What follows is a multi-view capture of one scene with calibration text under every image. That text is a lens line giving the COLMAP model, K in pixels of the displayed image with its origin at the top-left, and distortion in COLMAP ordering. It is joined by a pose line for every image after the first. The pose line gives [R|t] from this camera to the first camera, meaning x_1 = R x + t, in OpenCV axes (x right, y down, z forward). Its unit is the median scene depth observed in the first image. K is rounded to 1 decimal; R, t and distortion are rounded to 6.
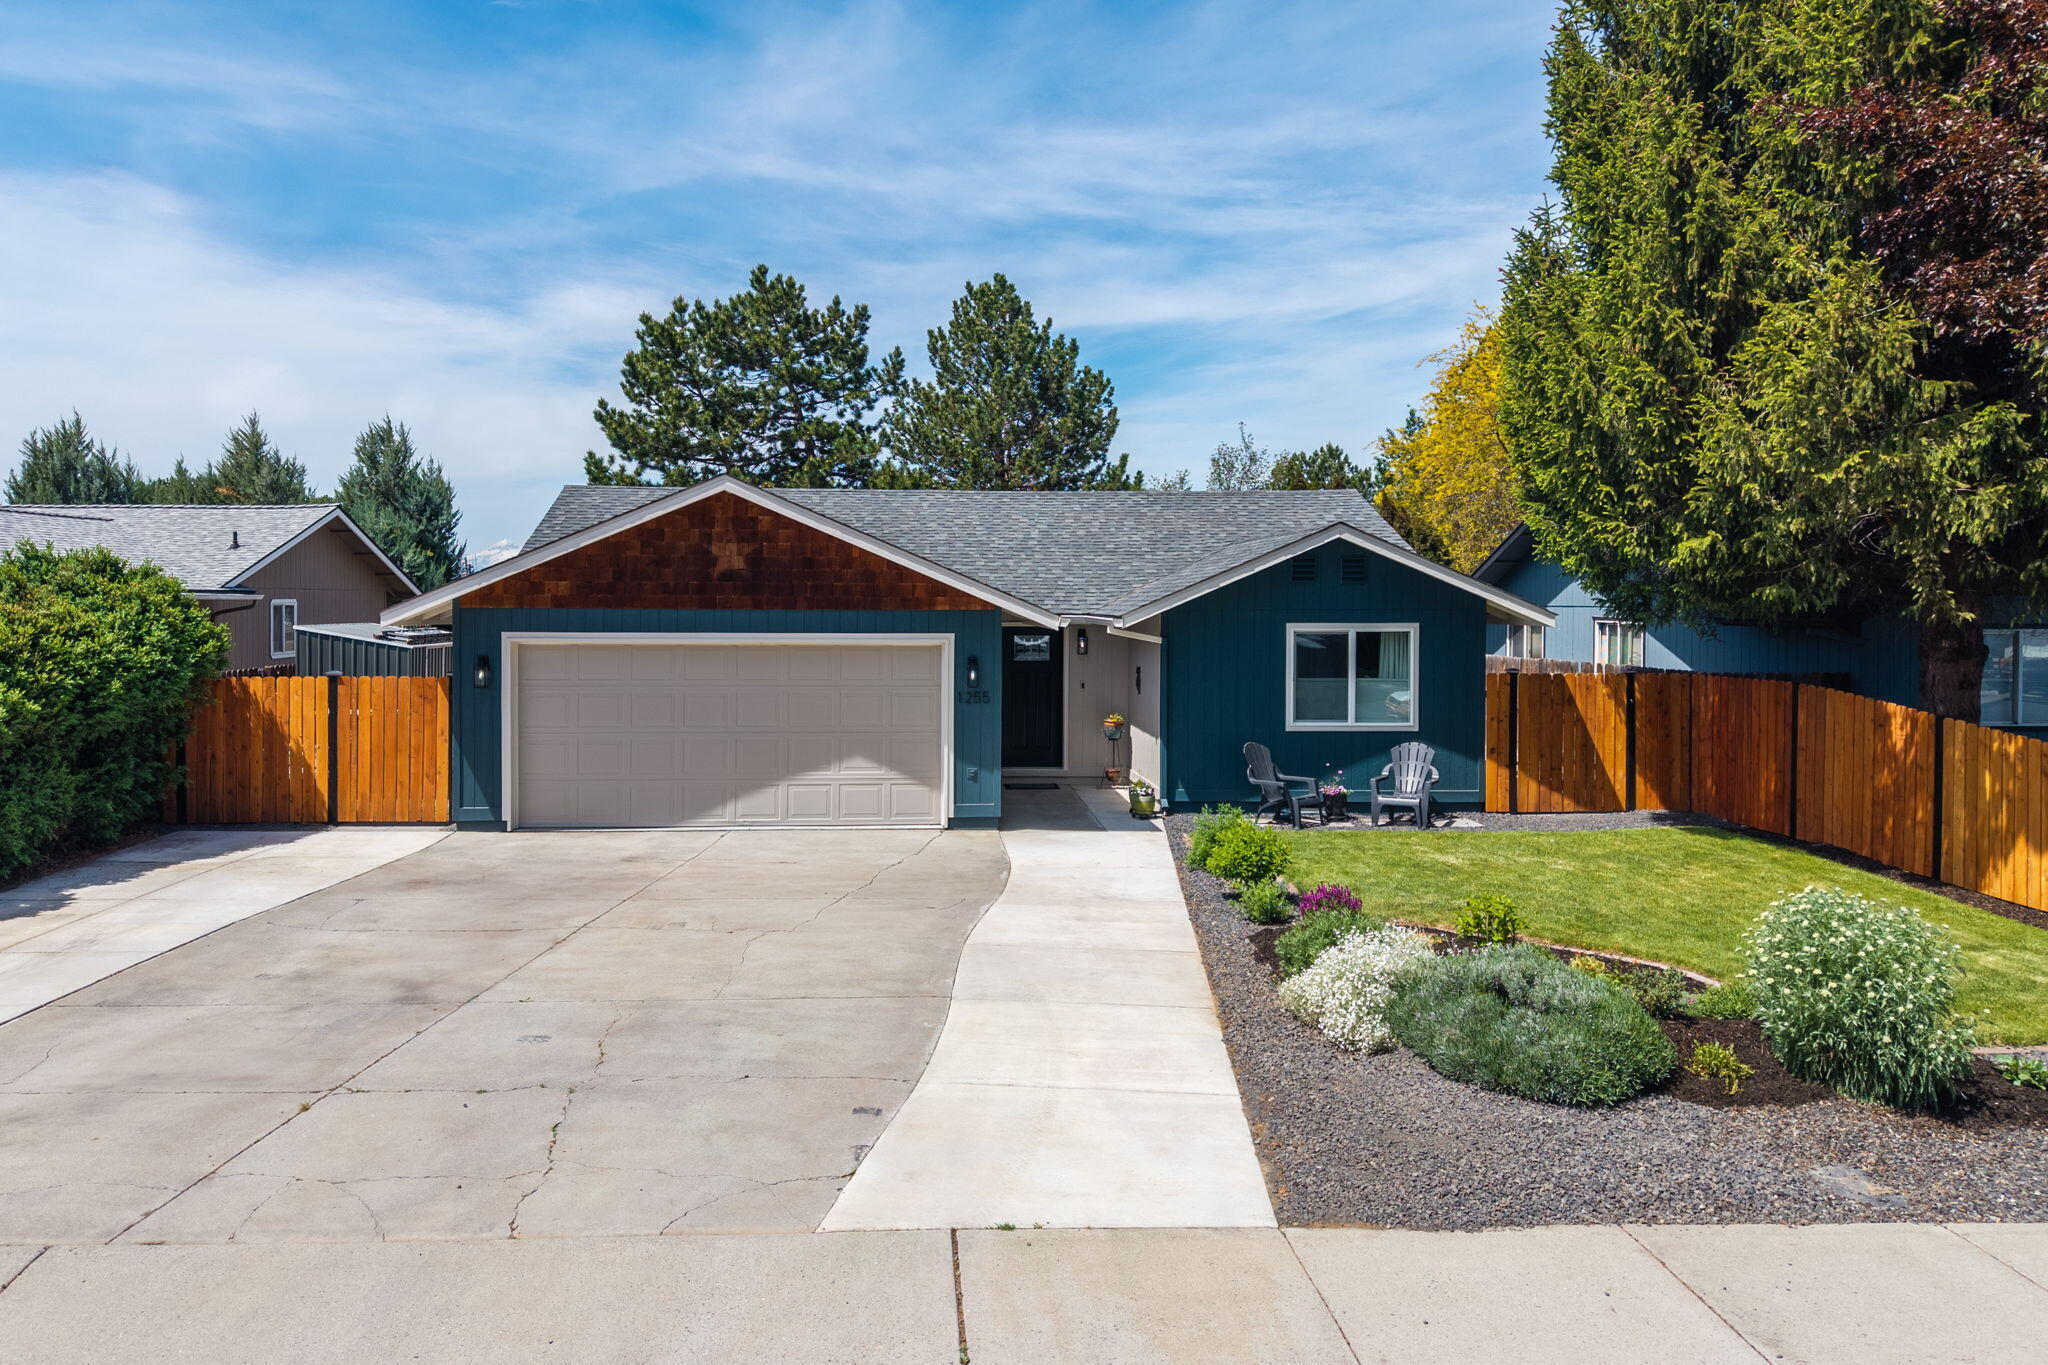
lens RADIAL K [[1450.2, 0, 957.6], [0, 1450.2, 625.8], [0, 0, 1]] dist [0.041683, -0.047830]
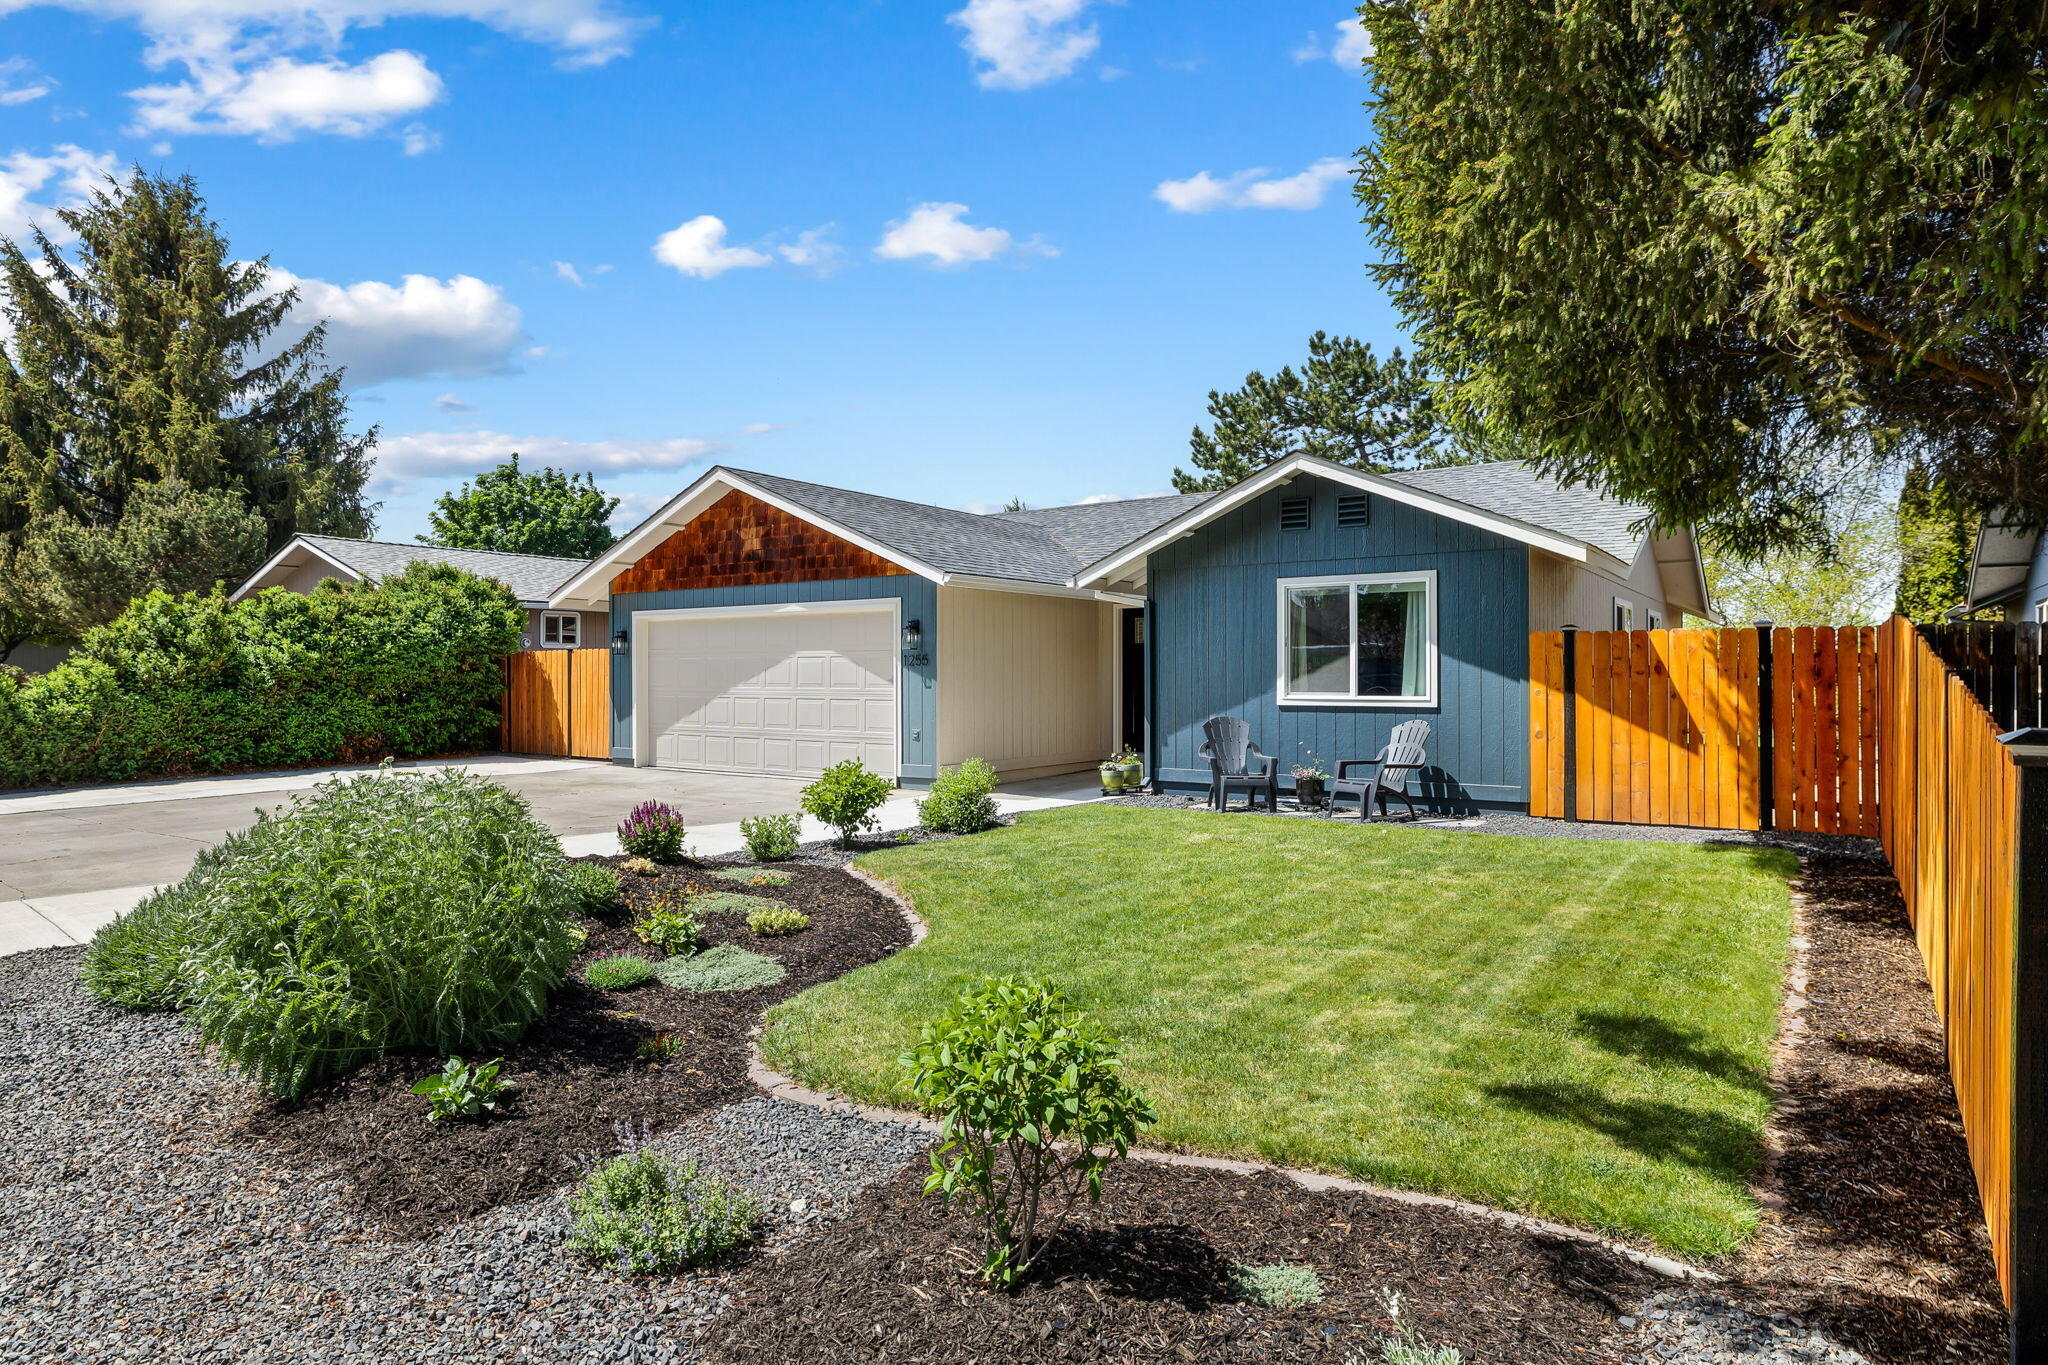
lens RADIAL K [[1190.9, 0, 1018.9], [0, 1190.9, 683.4], [0, 0, 1]] dist [0.002915, 0.000396]
pose [[0.787654, -0.000193, -0.616118, 0.540497], [-0.009605, 0.999875, -0.012591, 0.070032], [0.616043, 0.015835, 0.787553, 0.351173]]
